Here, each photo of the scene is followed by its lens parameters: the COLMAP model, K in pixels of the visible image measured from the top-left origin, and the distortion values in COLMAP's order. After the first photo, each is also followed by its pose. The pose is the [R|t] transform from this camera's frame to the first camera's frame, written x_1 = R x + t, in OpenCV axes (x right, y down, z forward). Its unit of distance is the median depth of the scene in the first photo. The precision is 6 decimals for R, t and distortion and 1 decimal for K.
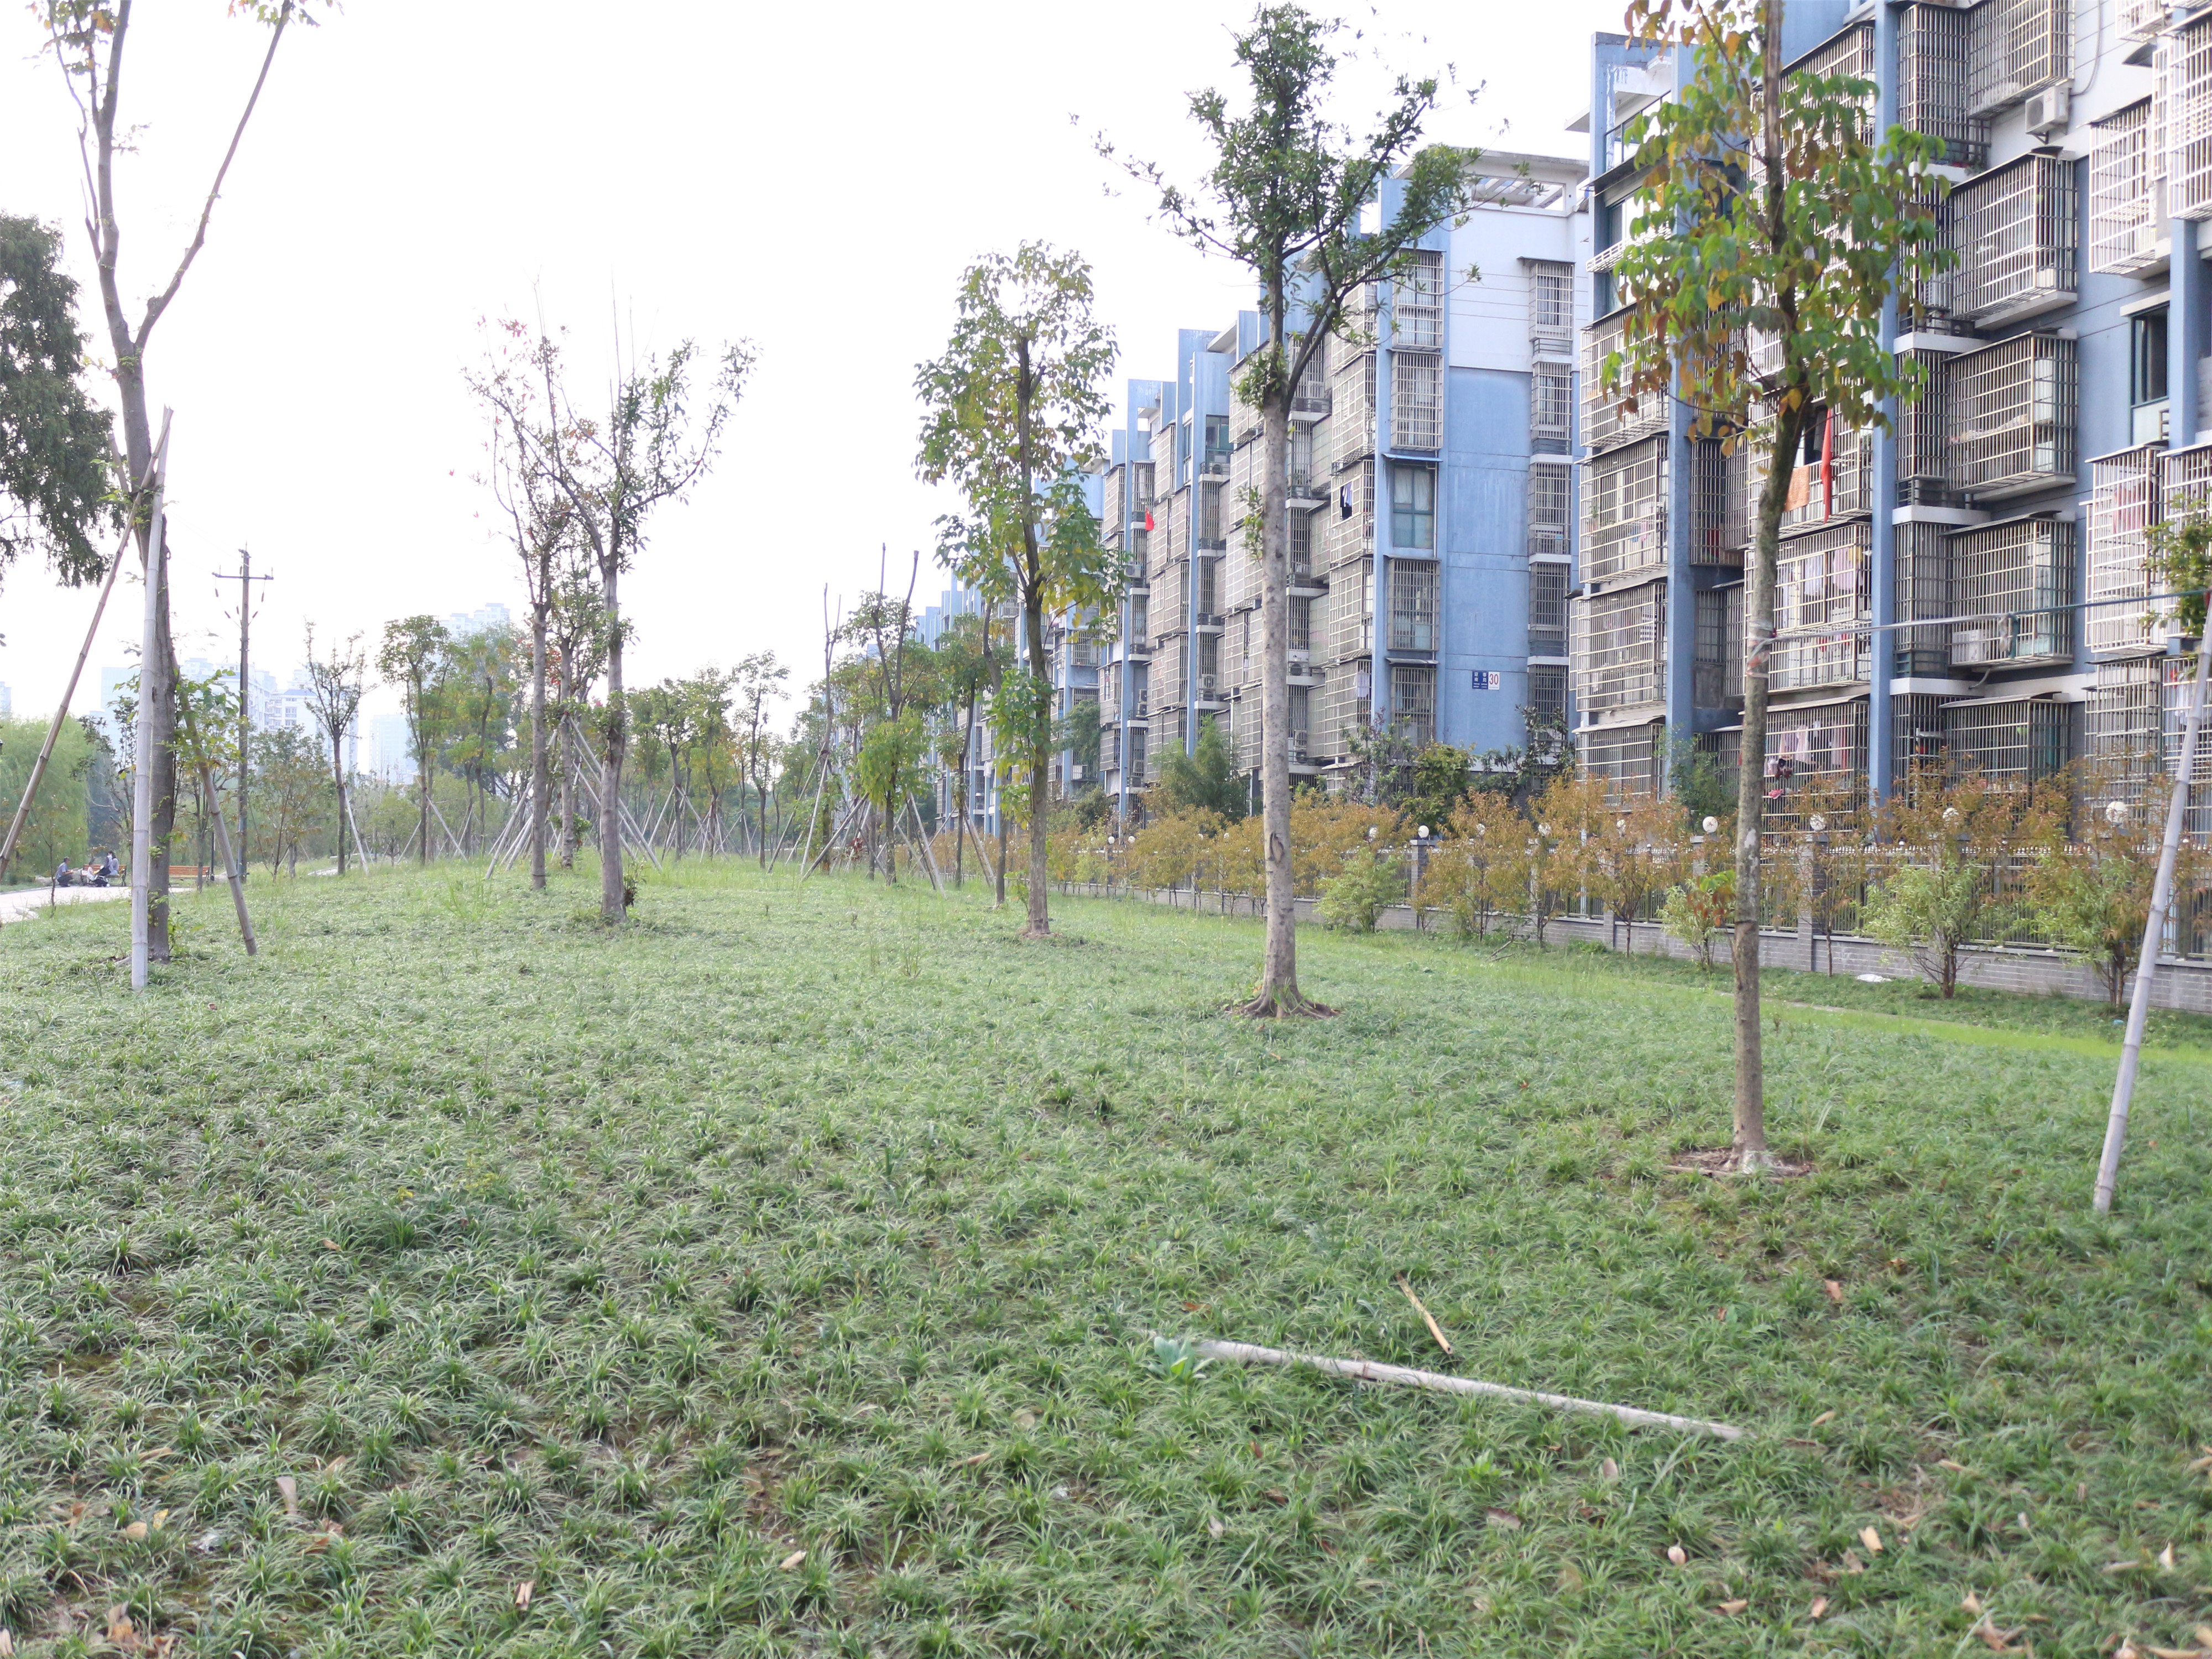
lens RADIAL K [[2135.5, 0, 1107.6], [0, 2135.5, 851.9], [0, 0, 1]] dist [-0.132244, 0.148393]
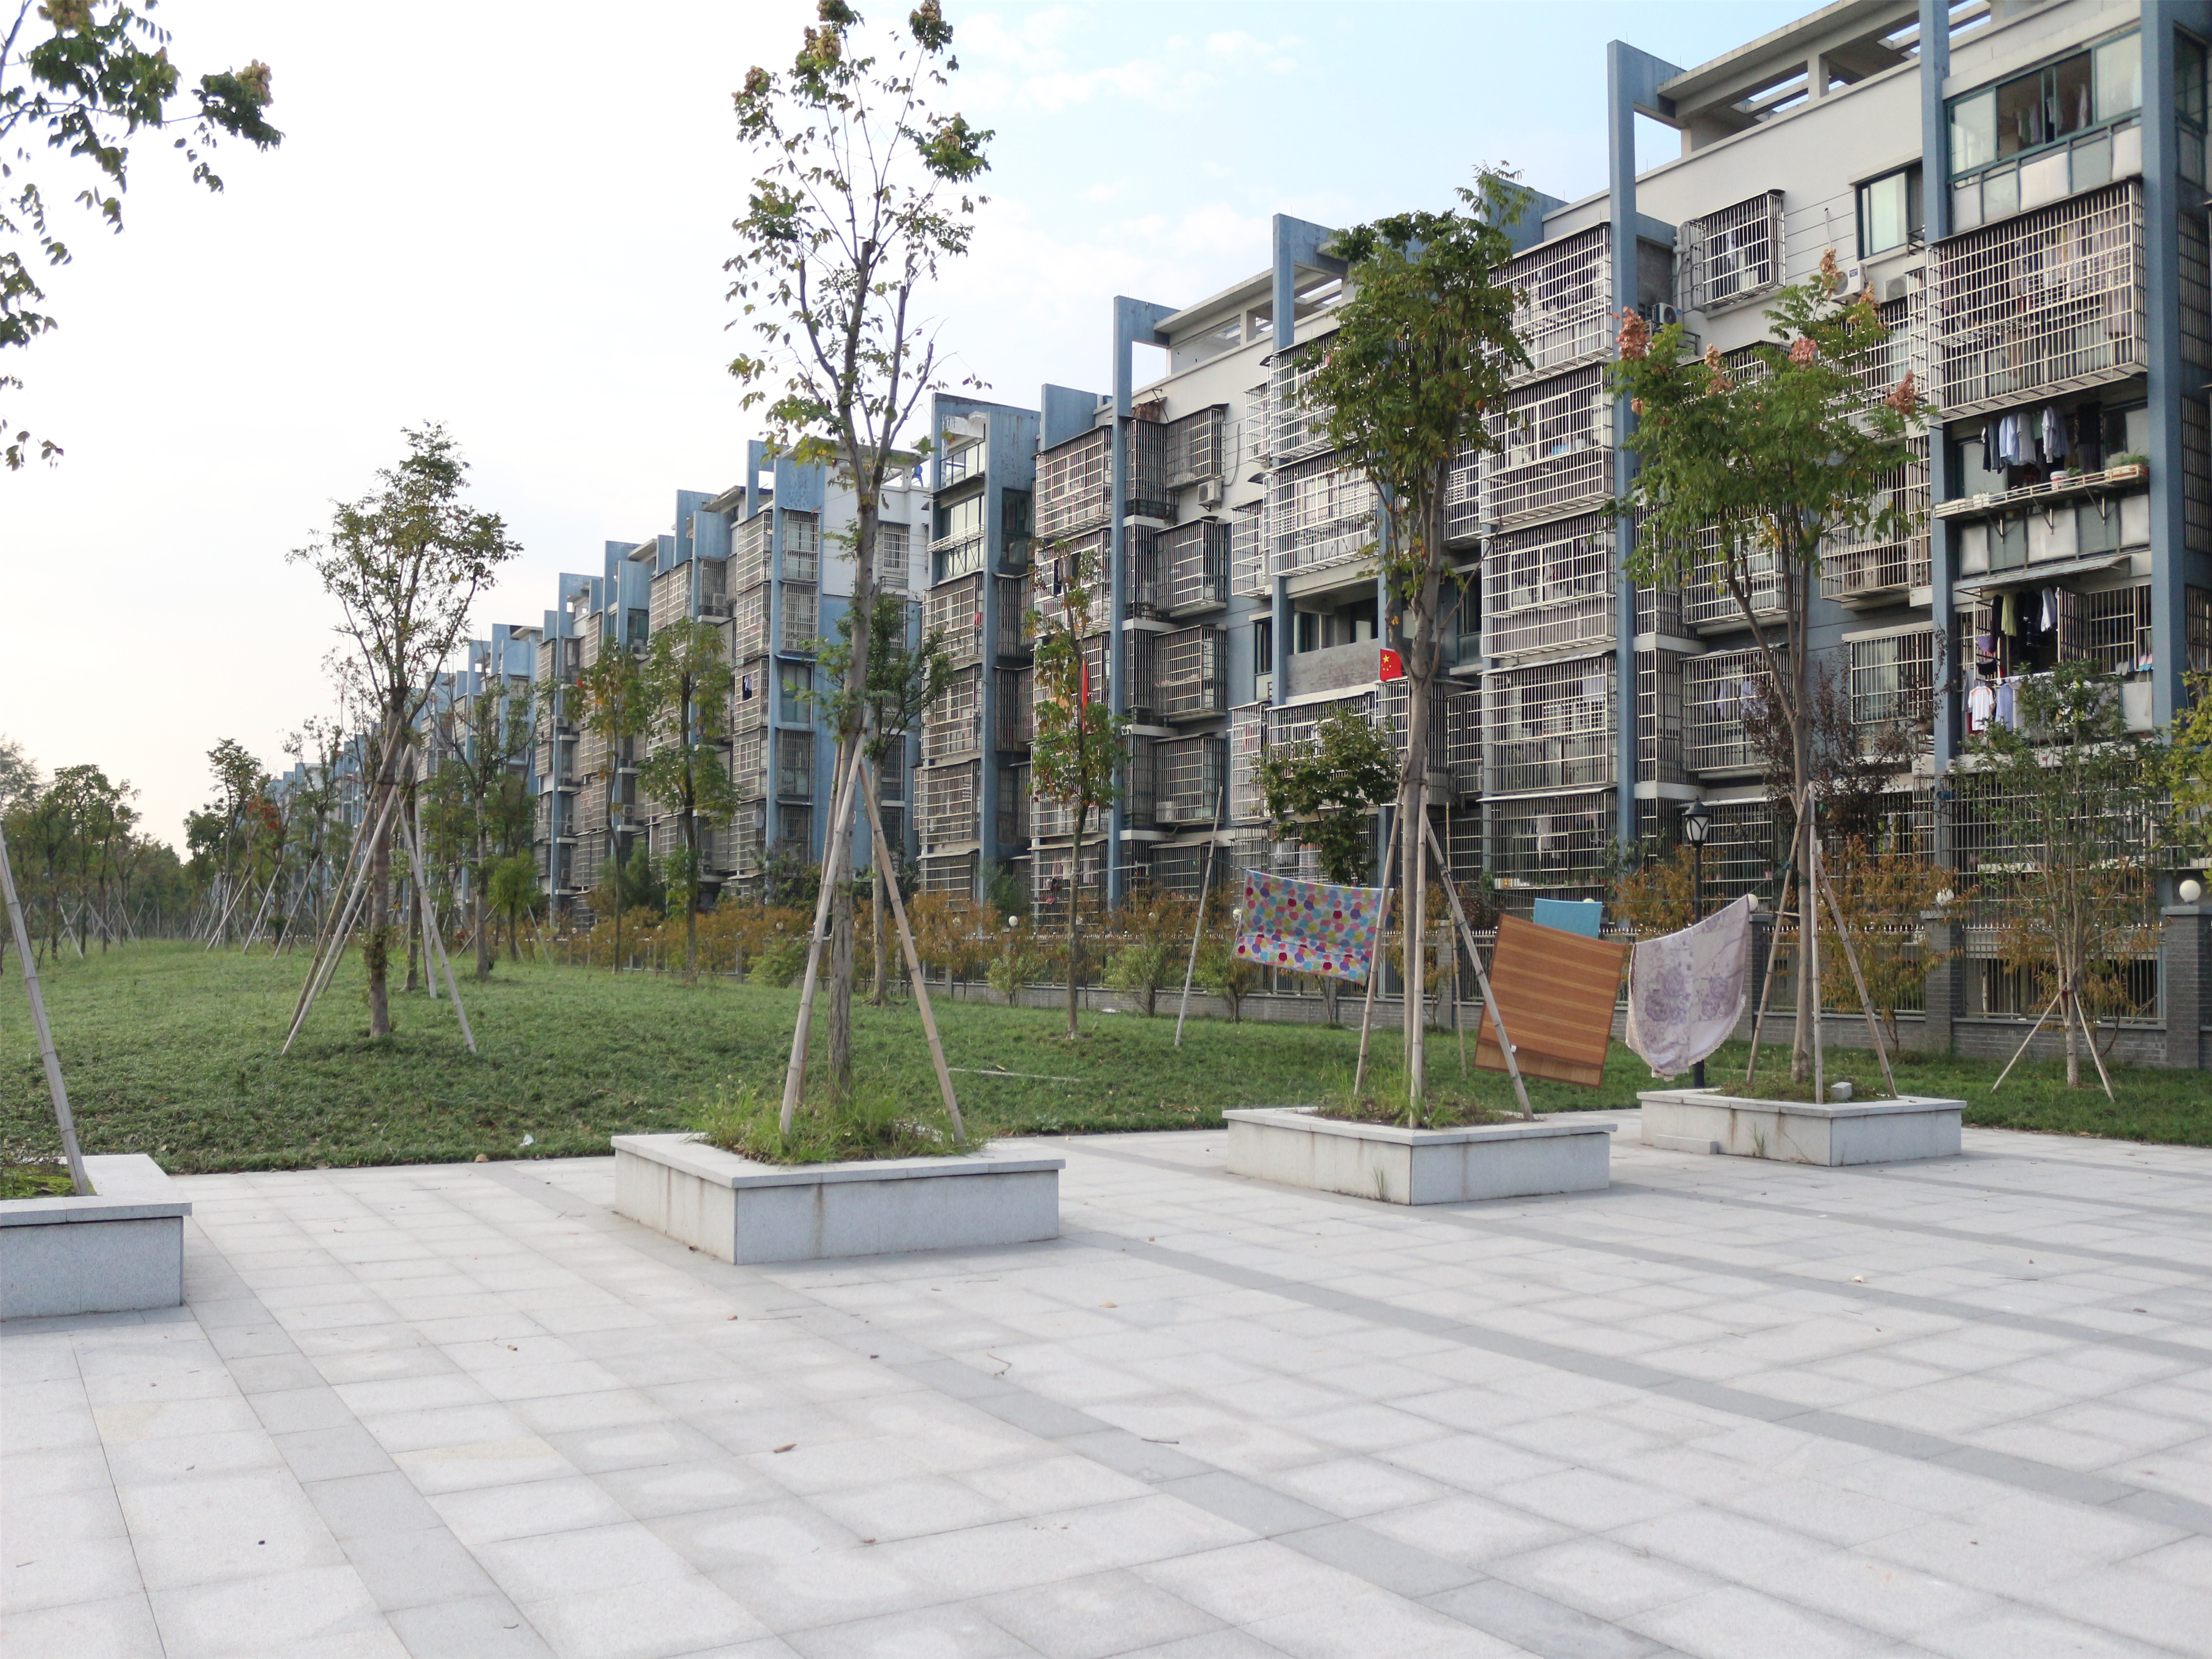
lens RADIAL K [[1992.8, 0, 1102.2], [0, 1992.8, 845.1], [0, 0, 1]] dist [-0.182250, 0.223135]
pose [[0.941242, 0.007990, 0.337639, -0.161047], [0.007811, 0.998938, -0.045413, -0.001090], [-0.337643, 0.045382, 0.940180, -0.445109]]
